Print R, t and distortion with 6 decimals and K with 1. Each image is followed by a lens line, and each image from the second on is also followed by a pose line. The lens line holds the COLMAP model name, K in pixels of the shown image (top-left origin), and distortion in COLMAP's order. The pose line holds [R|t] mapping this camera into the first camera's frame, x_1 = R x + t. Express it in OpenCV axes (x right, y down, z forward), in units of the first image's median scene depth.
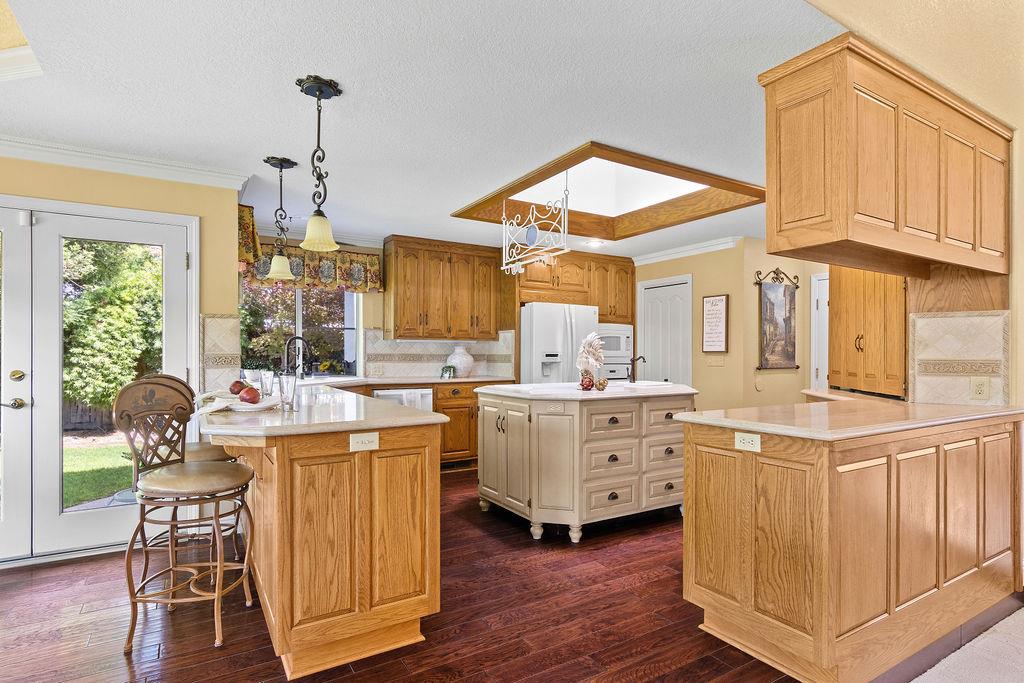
lens RADIAL K [[522.9, 0, 514.3], [0, 522.9, 350.3], [0, 0, 1]] dist [0.000434, 0.001063]
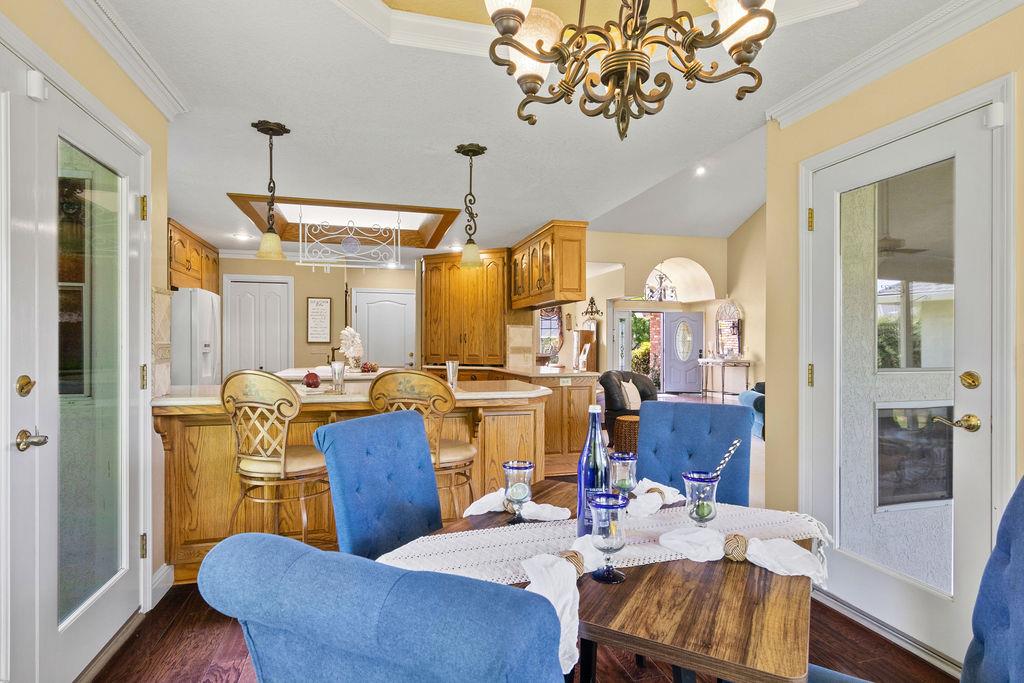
lens RADIAL K [[522.9, 0, 510.4], [0, 522.9, 344.0], [0, 0, 1]] dist [0.000434, 0.001063]
pose [[0.280971, 0.001132, 0.959716, -0.655567], [-0.006799, 0.999977, 0.000811, 0.002022], [-0.959692, -0.006753, 0.280972, 0.202963]]
